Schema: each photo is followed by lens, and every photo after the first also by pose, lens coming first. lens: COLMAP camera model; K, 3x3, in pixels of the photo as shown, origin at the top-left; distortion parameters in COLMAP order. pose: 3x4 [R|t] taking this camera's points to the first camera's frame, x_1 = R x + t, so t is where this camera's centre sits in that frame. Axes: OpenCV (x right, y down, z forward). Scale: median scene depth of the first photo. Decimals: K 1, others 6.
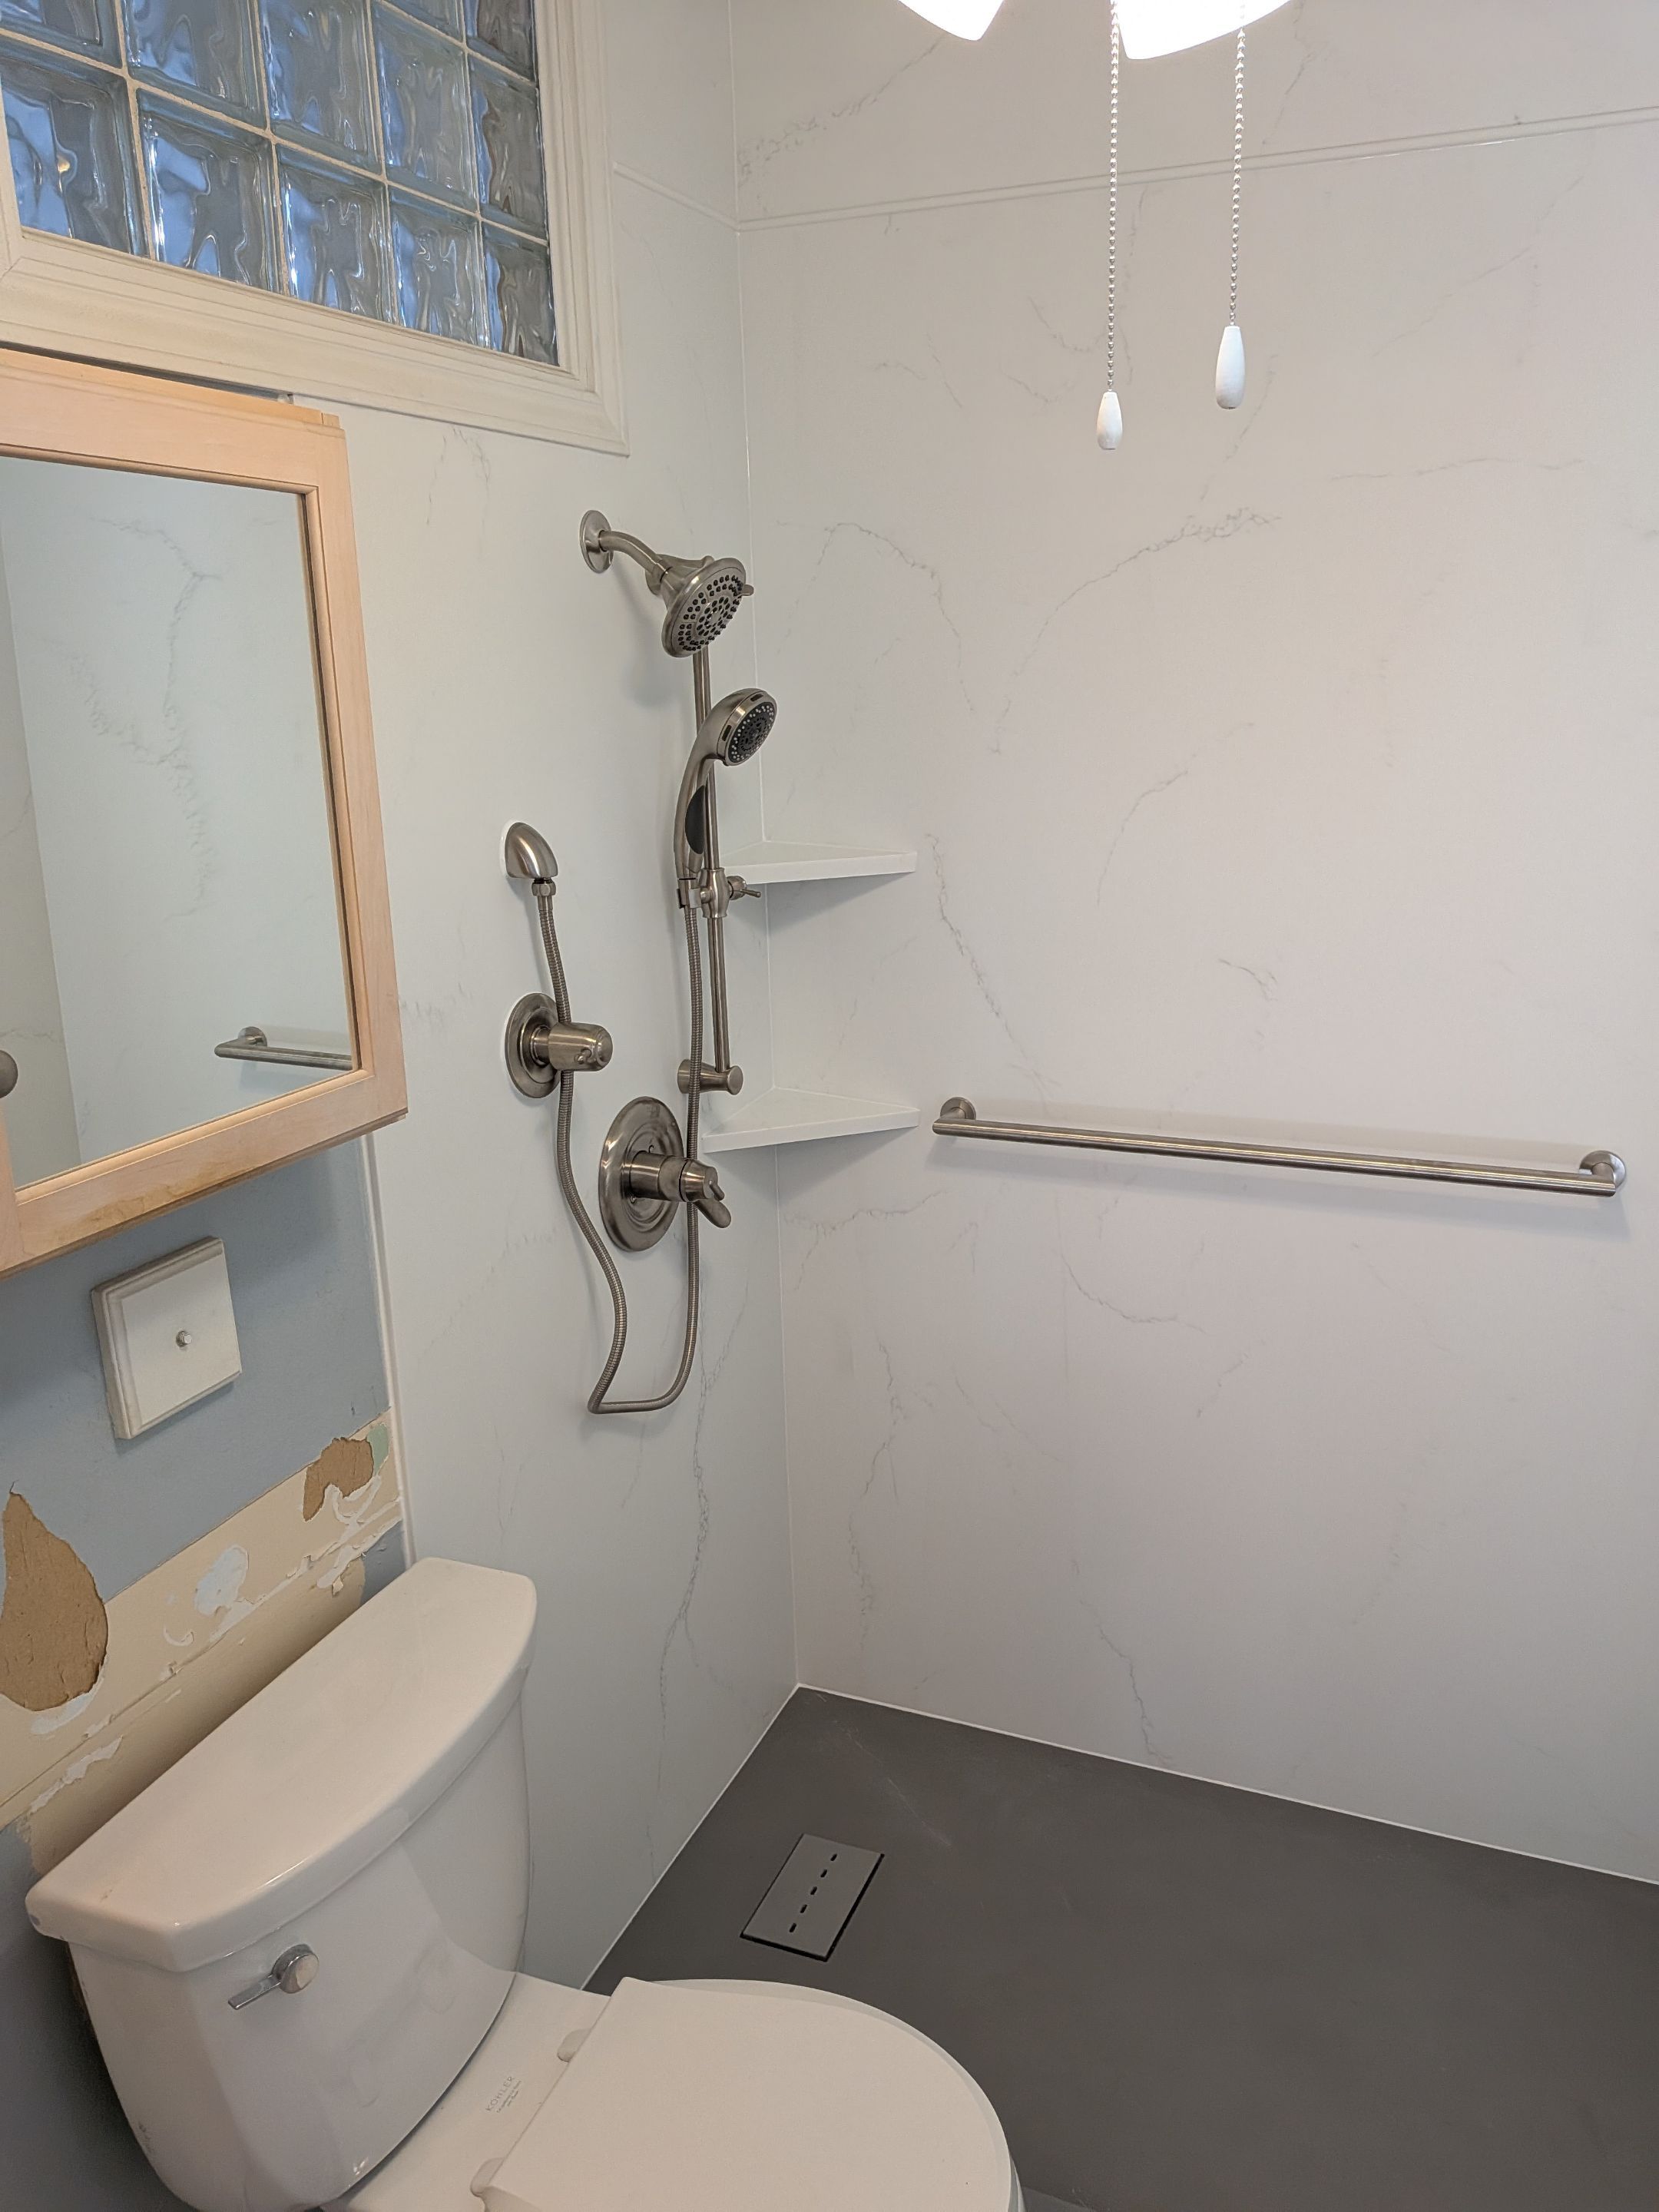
lens RADIAL K [[1611.5, 0, 863.9], [0, 1611.5, 1106.2], [0, 0, 1]] dist [0.111054, -0.189178]
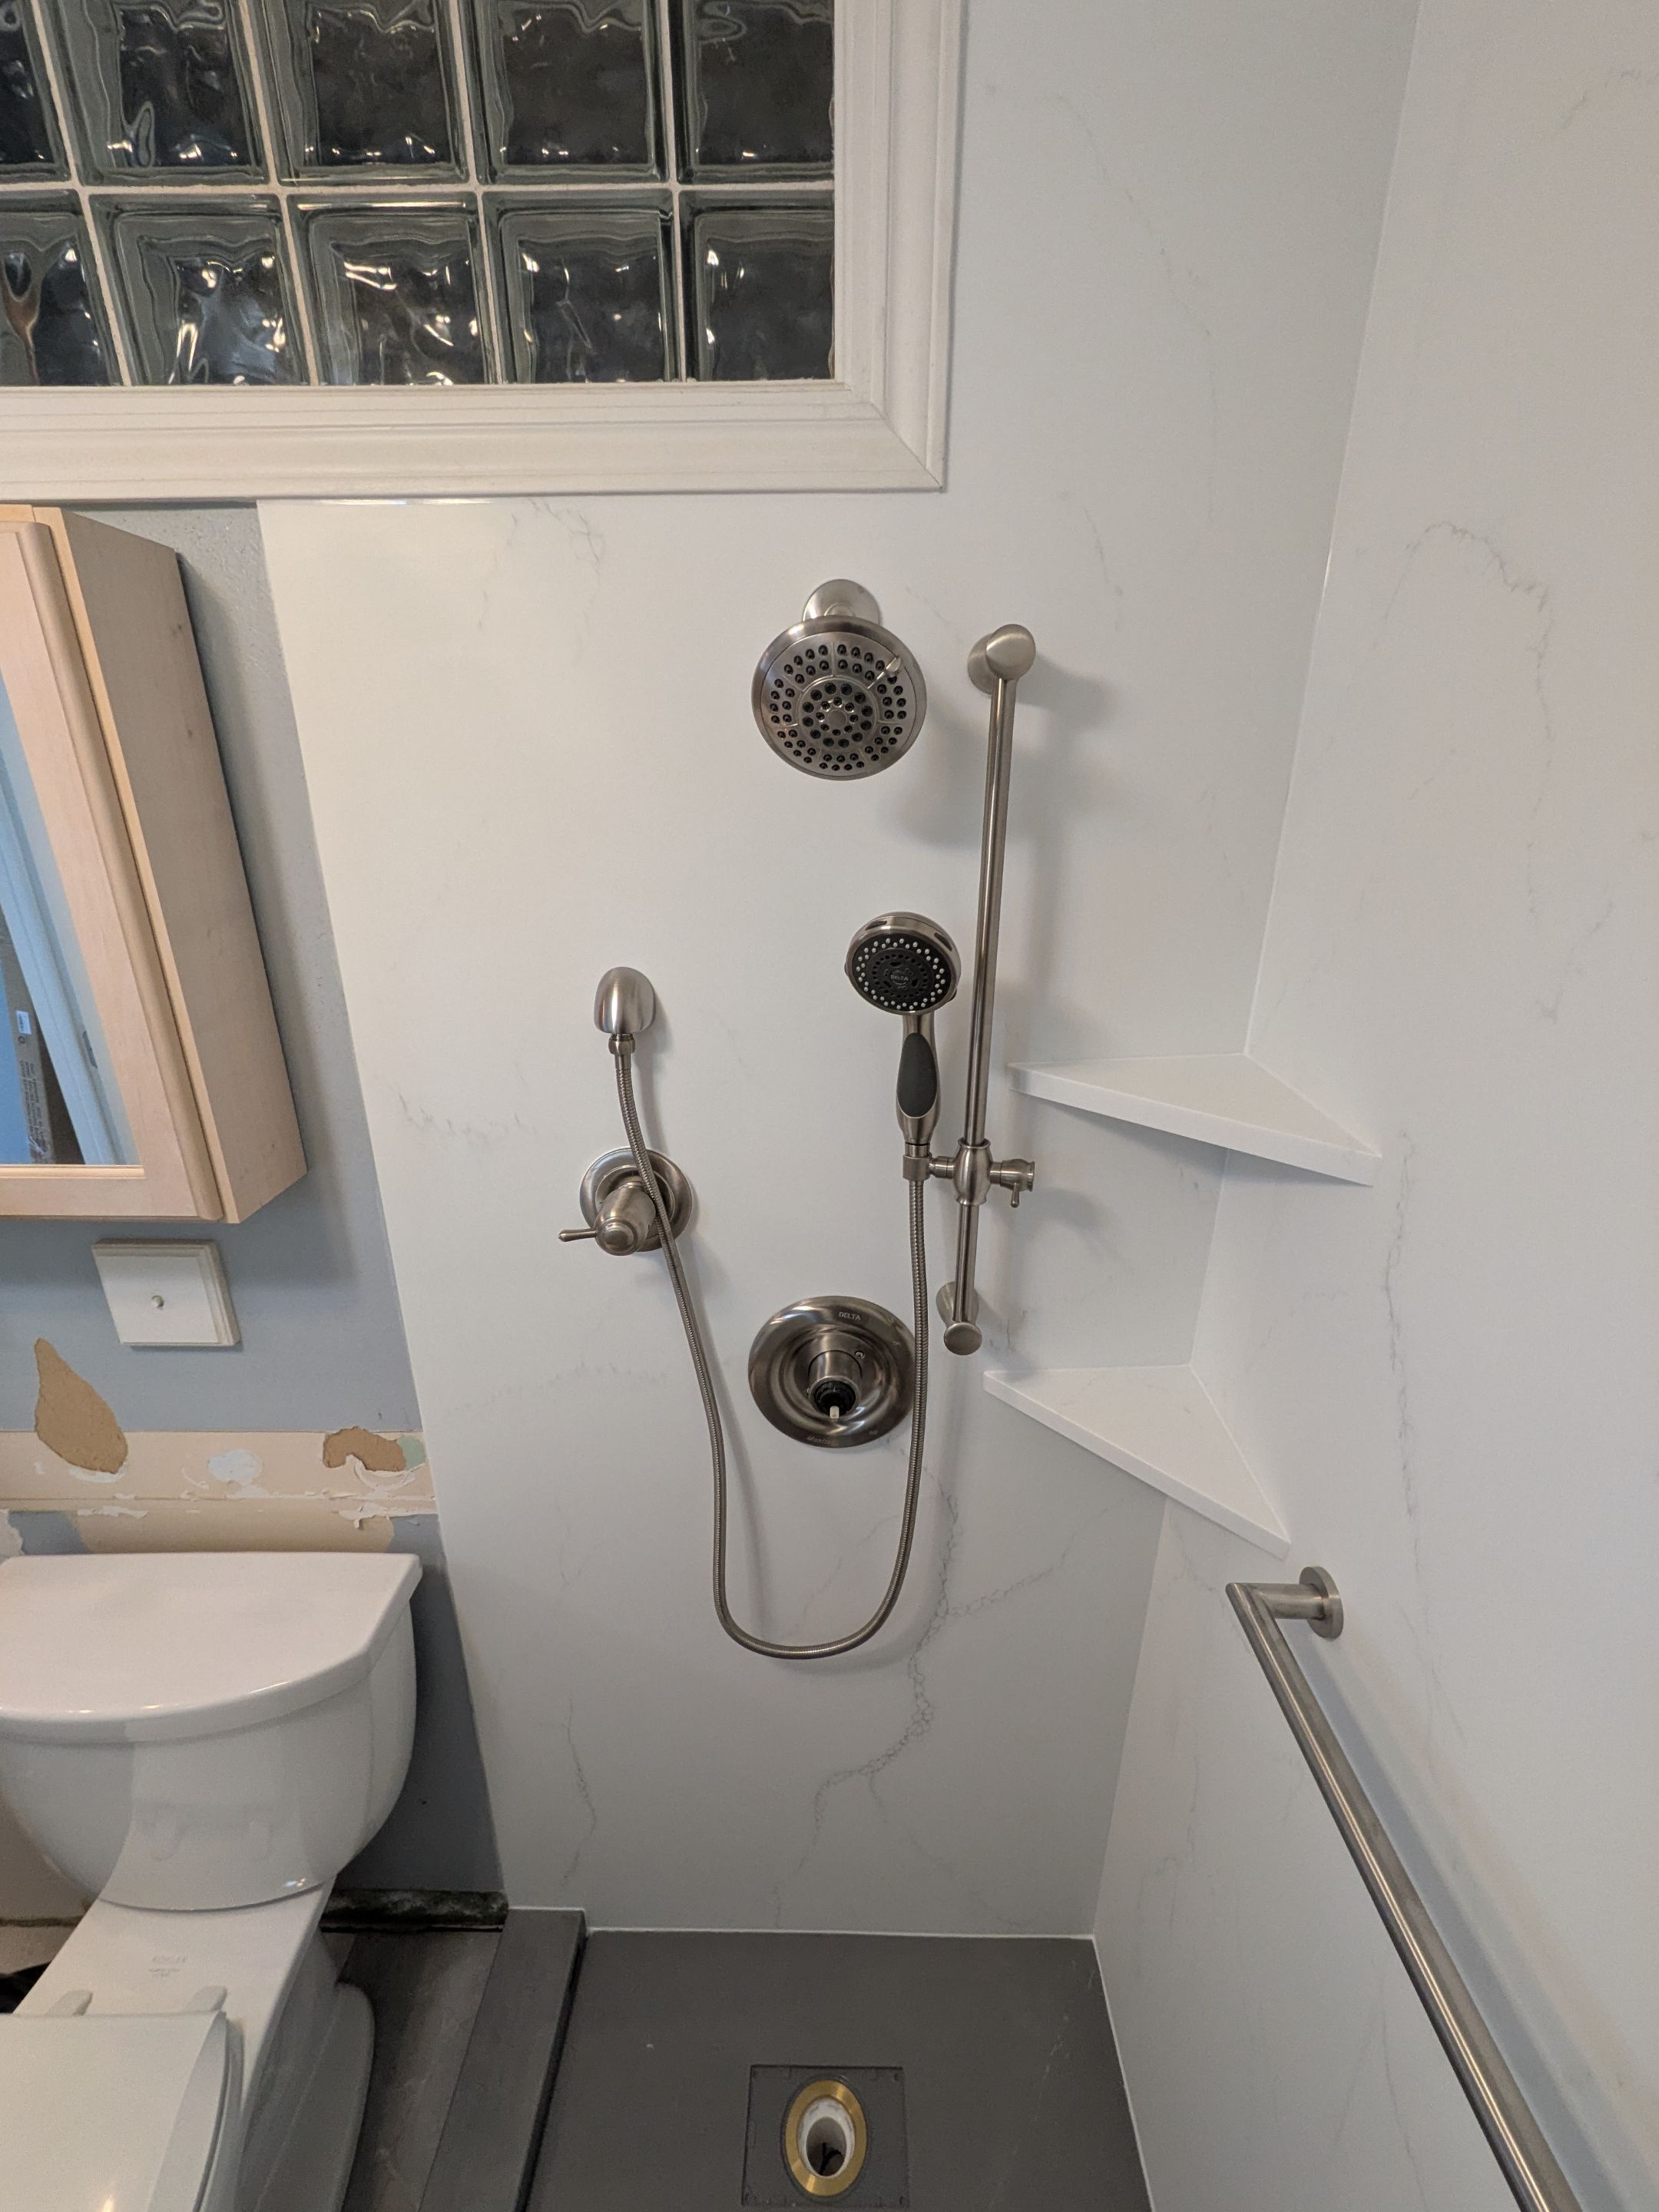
lens RADIAL K [[878.5, 0, 829.3], [0, 878.5, 1096.5], [0, 0, 1]] dist [-0.000788, -0.004390]
pose [[0.364187, 0.328363, -0.871519, 0.256621], [-0.255998, 0.935032, 0.245317, -0.241233], [0.895451, 0.133766, 0.424587, 0.856134]]
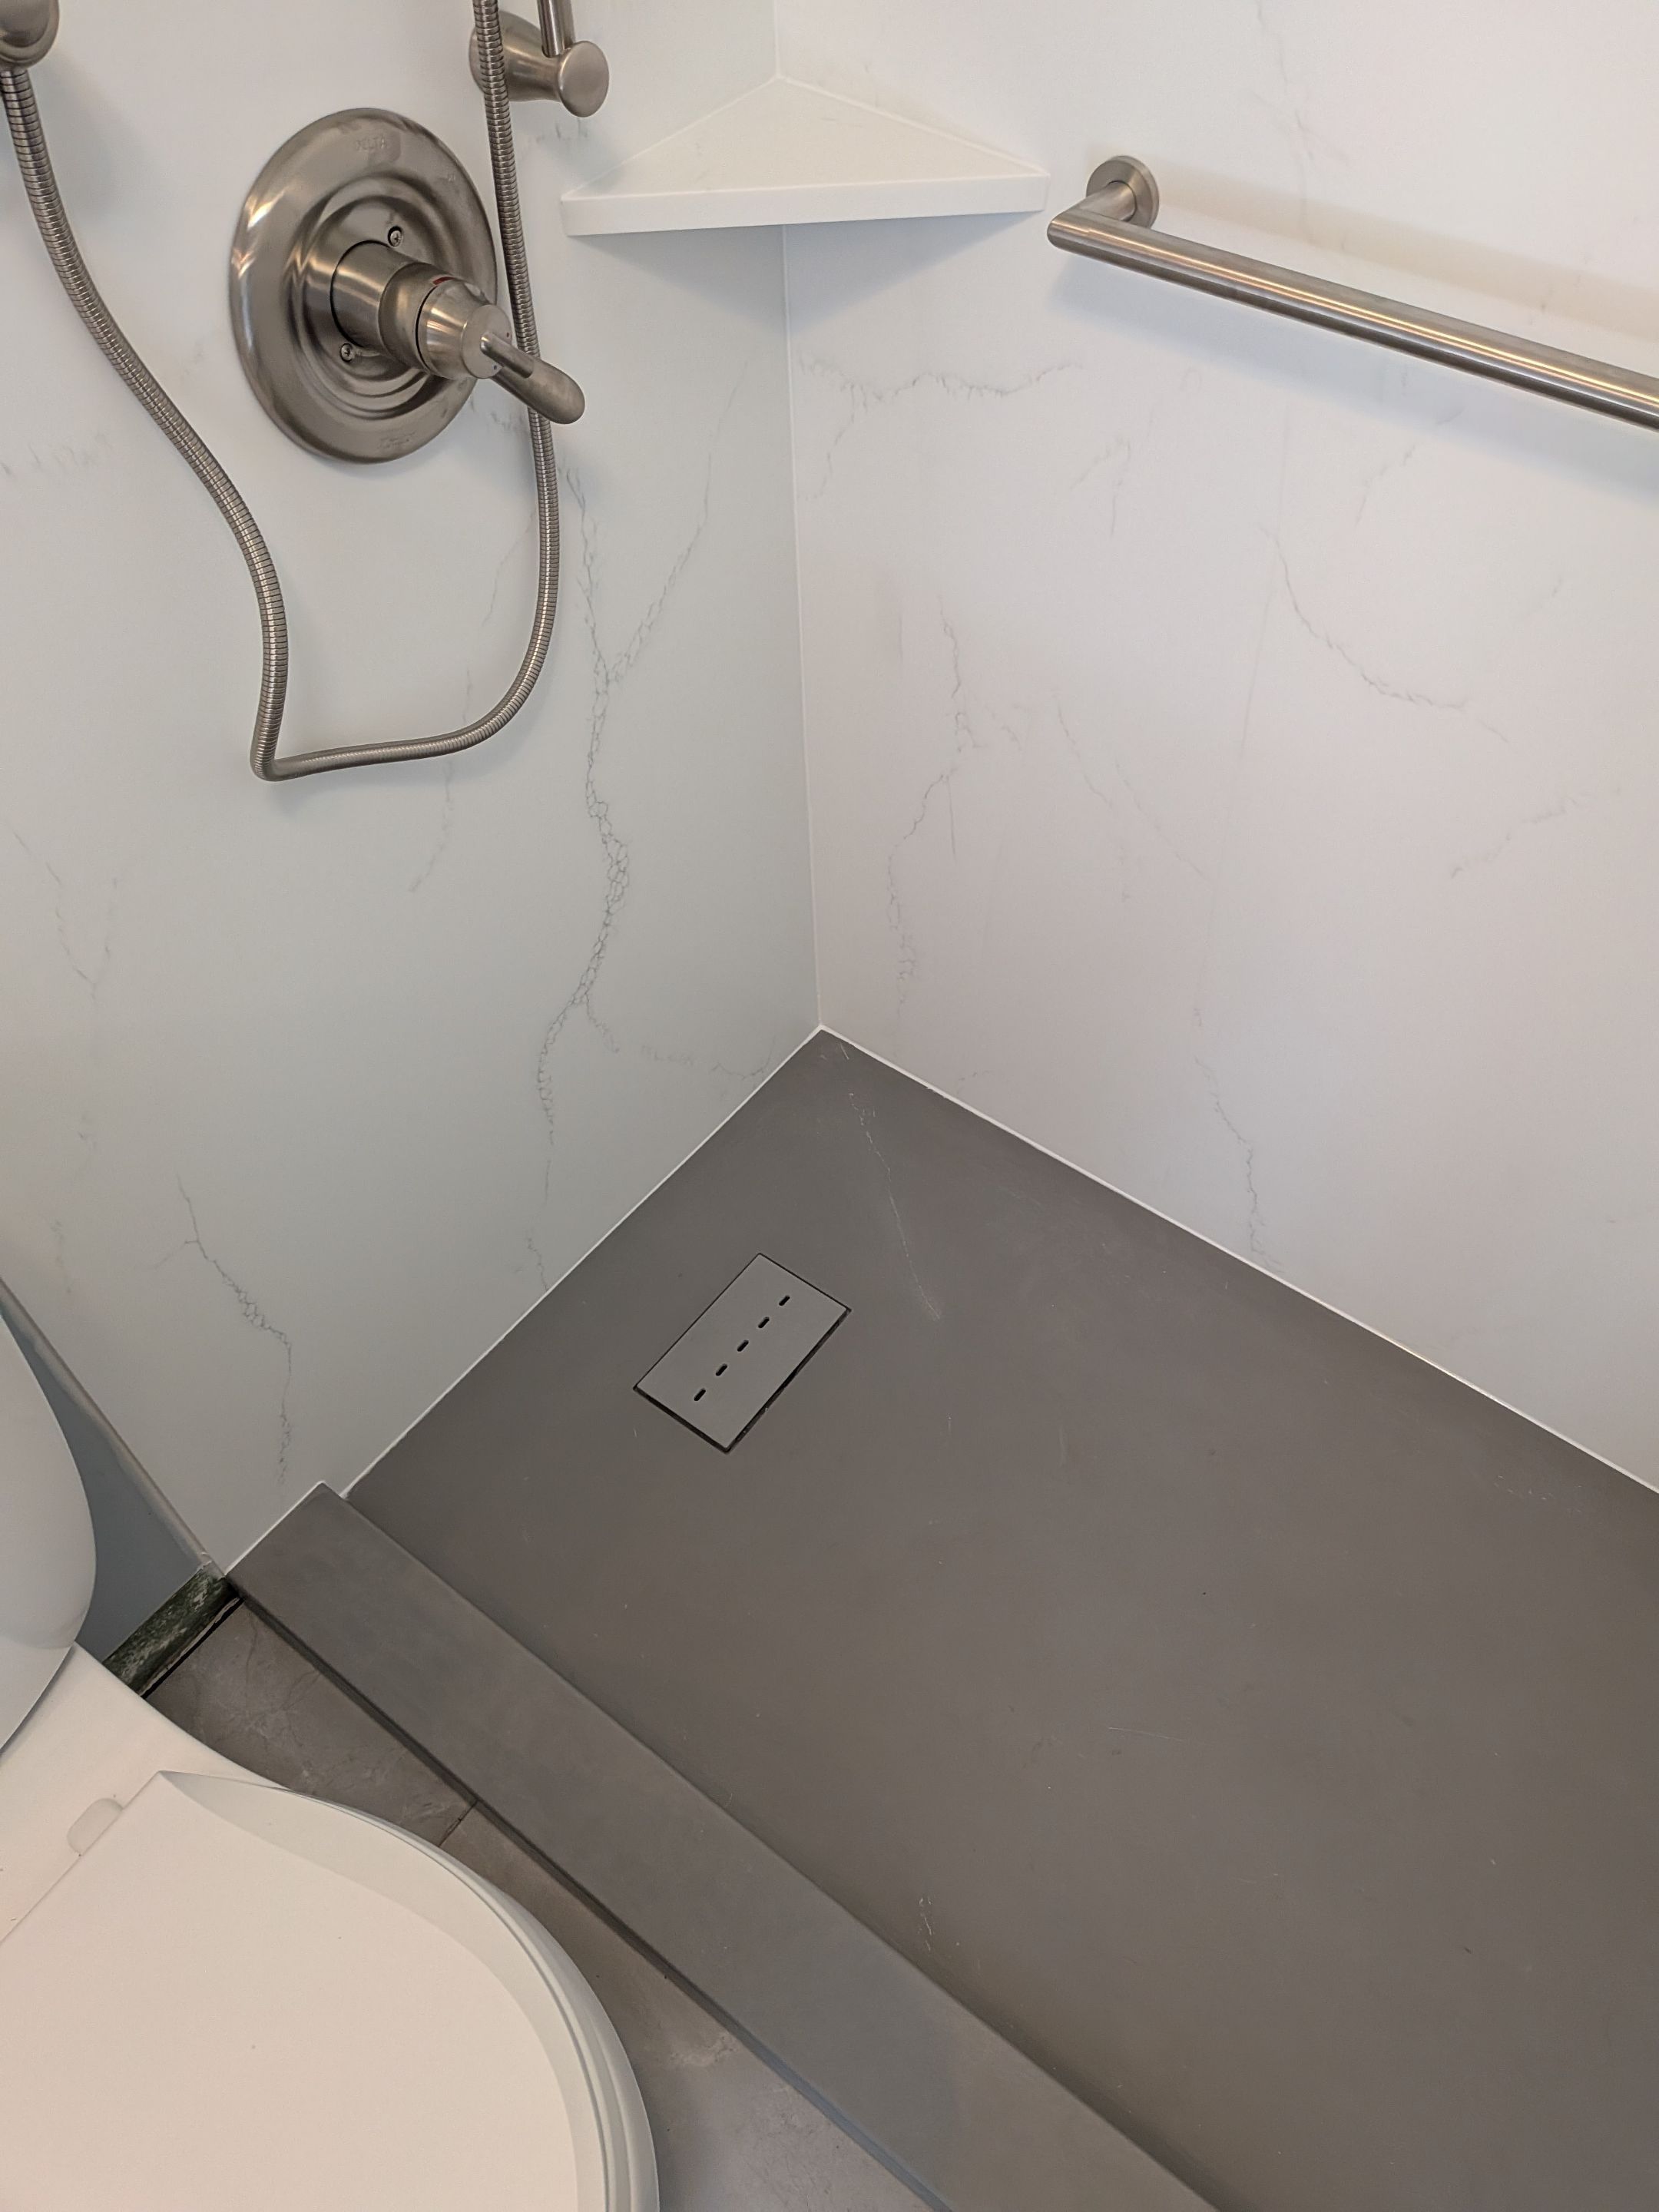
lens RADIAL K [[1611.5, 0, 863.9], [0, 1611.5, 1106.2], [0, 0, 1]] dist [0.111054, -0.189178]
pose [[0.969048, 0.202572, -0.141105, 0.129170], [-0.085650, 0.811939, 0.577424, -0.058895], [0.231538, -0.547466, 0.804159, 0.565913]]
